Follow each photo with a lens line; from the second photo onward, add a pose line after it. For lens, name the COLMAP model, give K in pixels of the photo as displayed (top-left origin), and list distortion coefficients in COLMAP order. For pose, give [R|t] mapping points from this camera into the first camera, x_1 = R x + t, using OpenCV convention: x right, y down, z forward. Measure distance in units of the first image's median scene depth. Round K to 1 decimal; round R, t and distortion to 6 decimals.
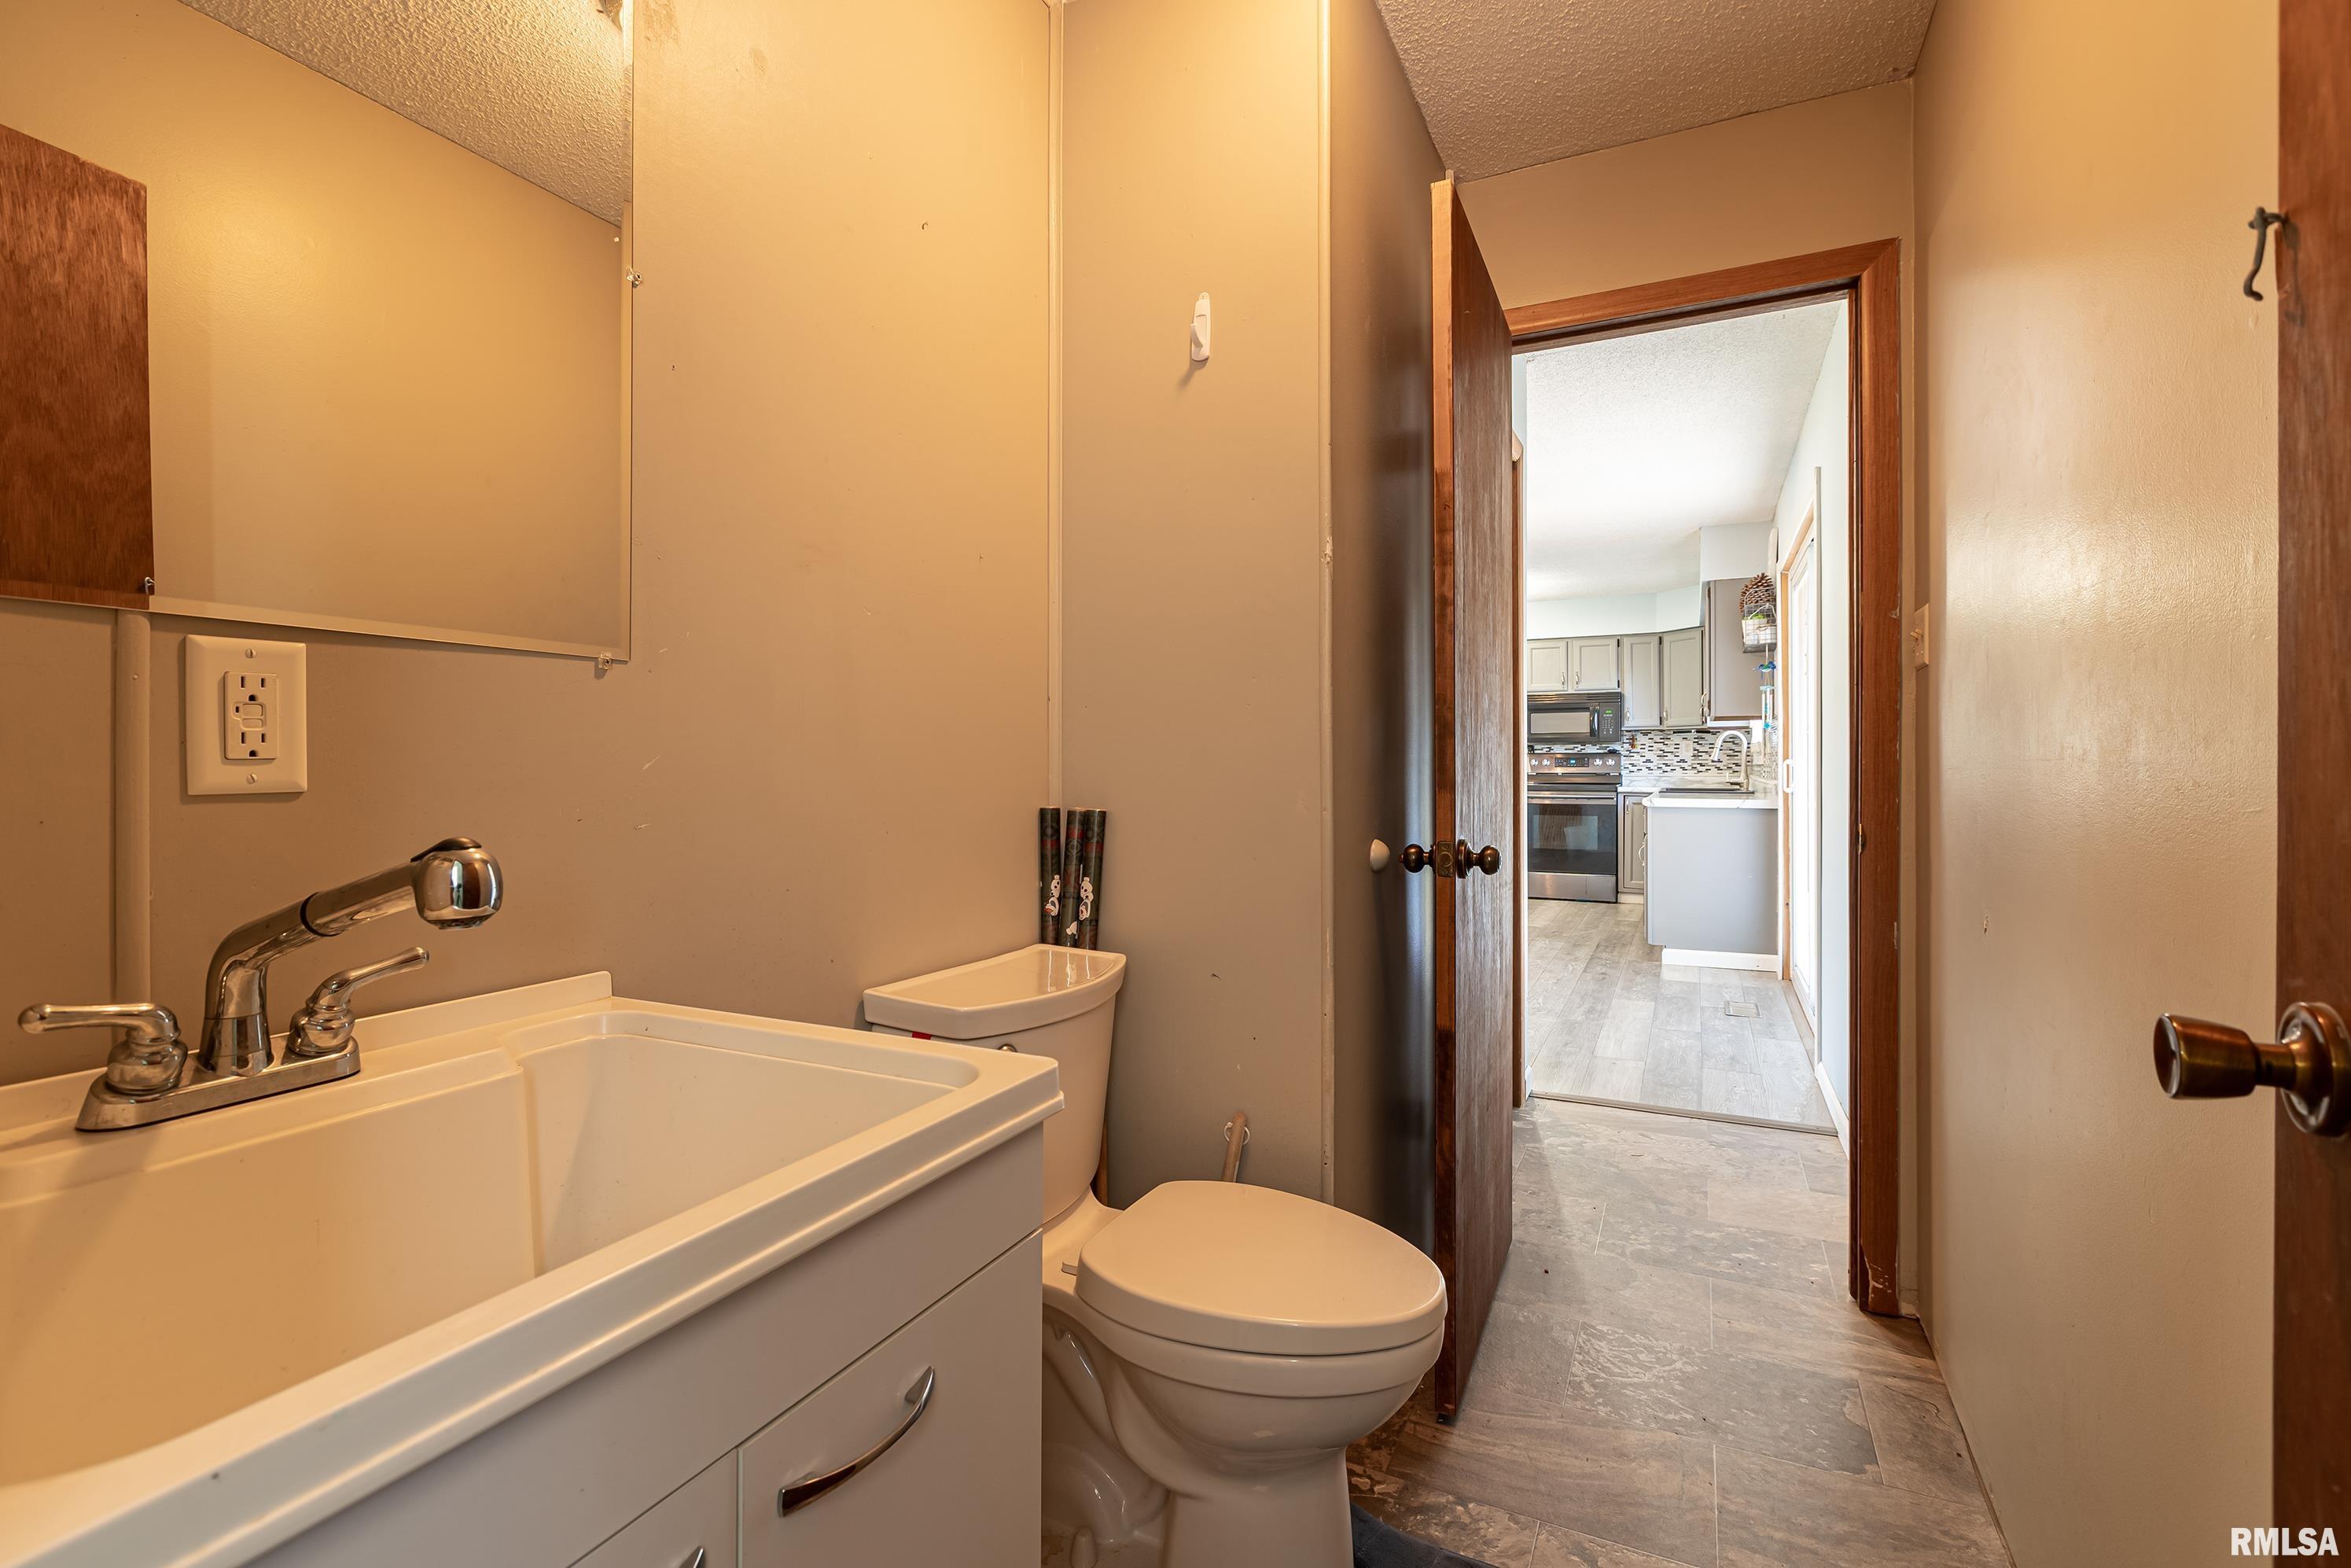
lens RADIAL K [[1075.1, 0, 1175.5], [0, 1075.1, 784.0], [0, 0, 1]] dist [-0.000120, -0.000148]
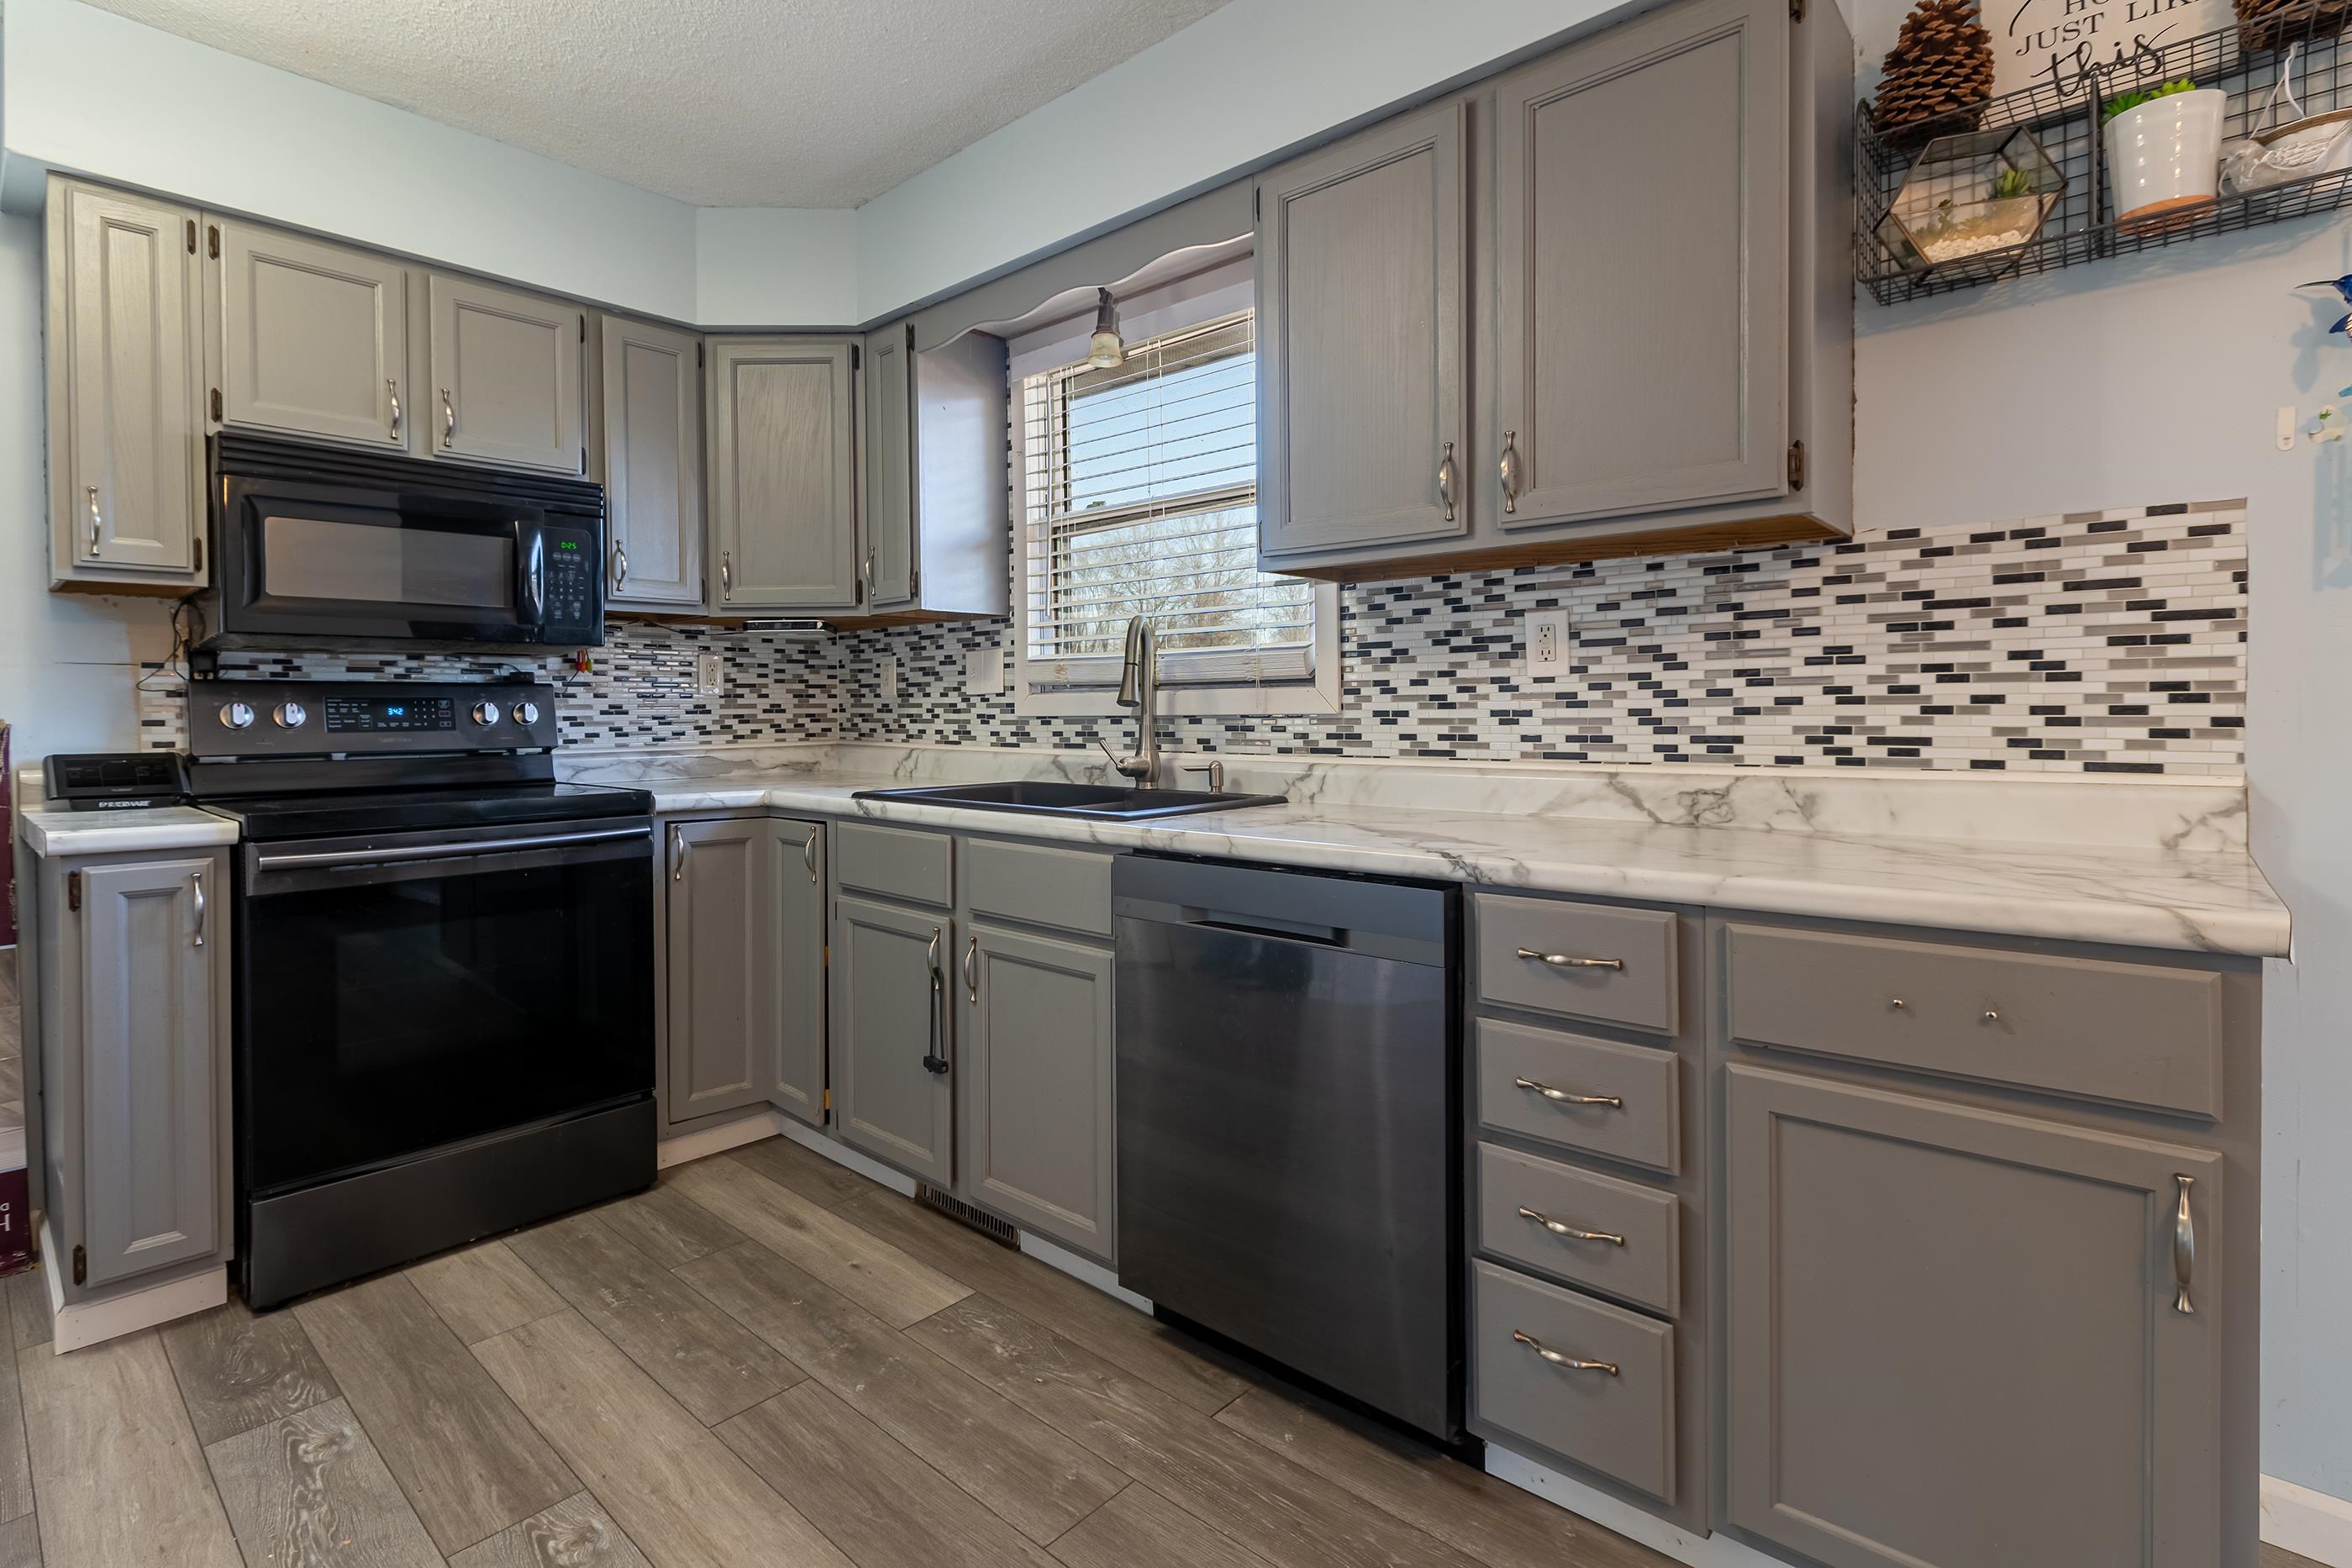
lens RADIAL K [[1107.3, 0, 1074.3], [0, 1107.3, 722.2], [0, 0, 1]] dist [-0.000569, -0.000392]
pose [[0.313170, -0.007632, 0.949666, 0.152819], [0.024533, 0.999699, -0.000056, -0.014098], [-0.949380, 0.023315, 0.313263, 0.772596]]
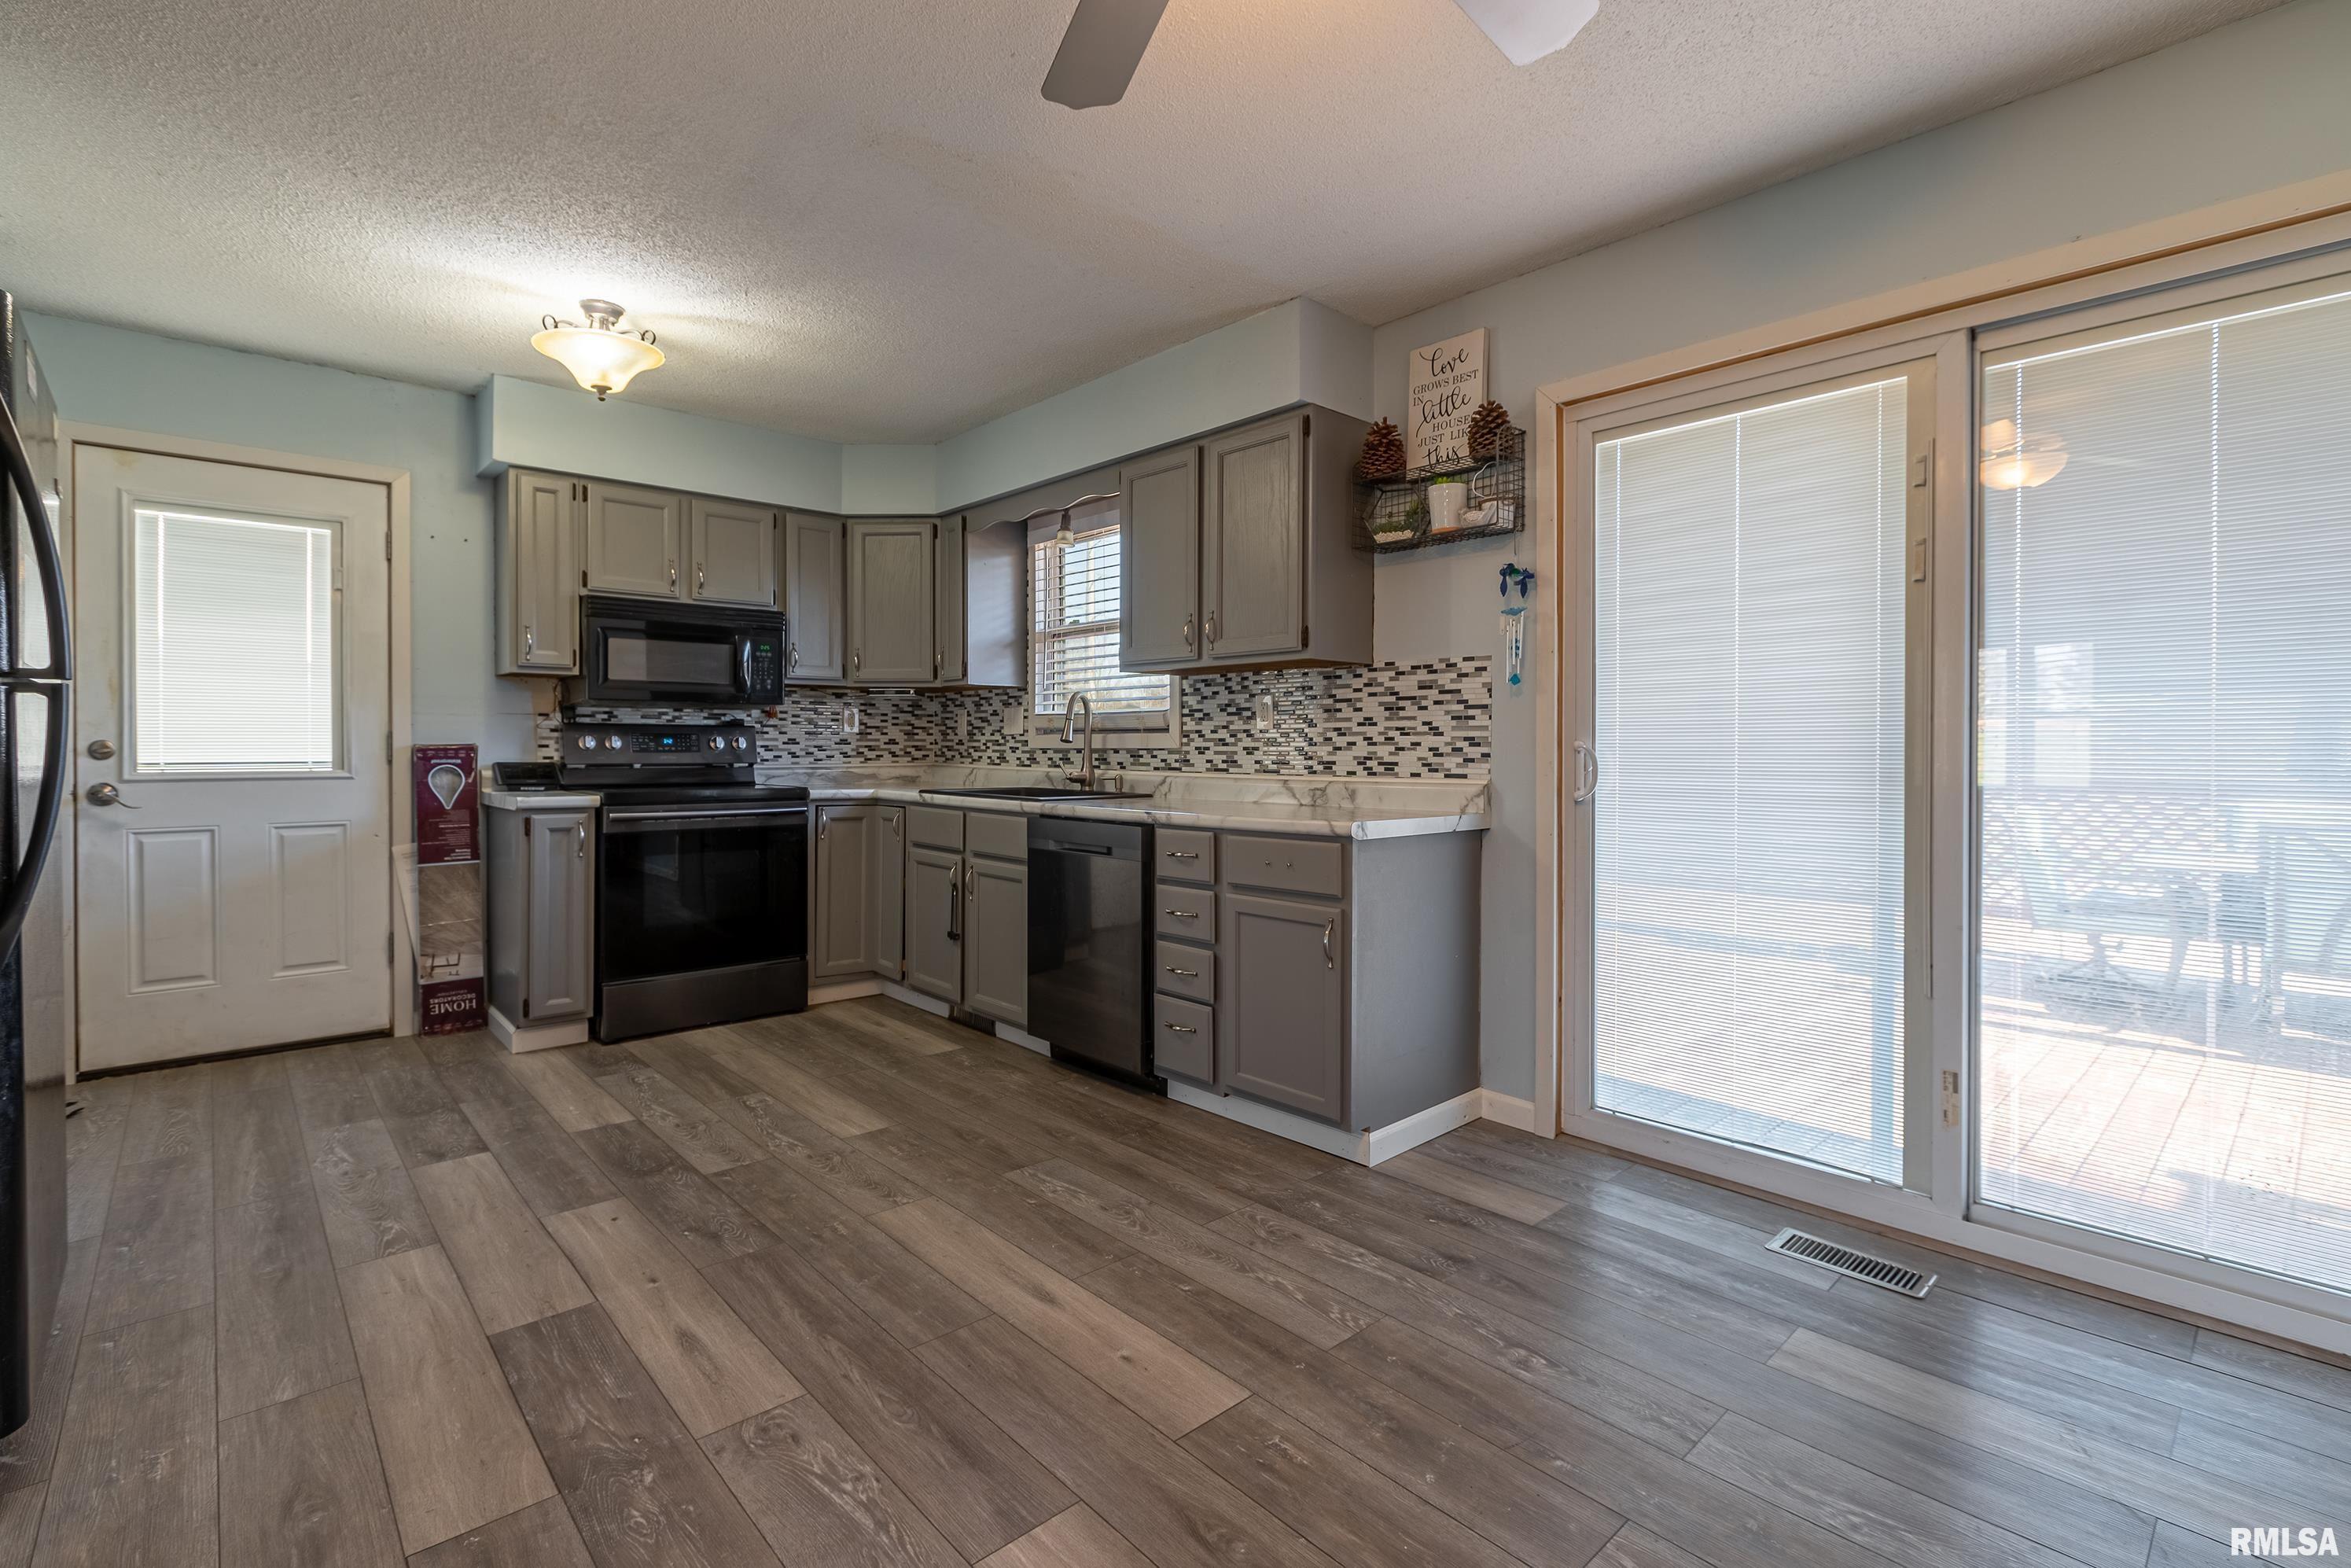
lens RADIAL K [[1064.4, 0, 1182.9], [0, 1064.4, 745.3], [0, 0, 1]] dist [-0.002140, -0.000364]
pose [[0.367509, 0.006928, 0.929994, -0.008294], [0.012659, 0.999842, -0.012451, -0.009967], [-0.929934, 0.016349, 0.367363, 0.619666]]
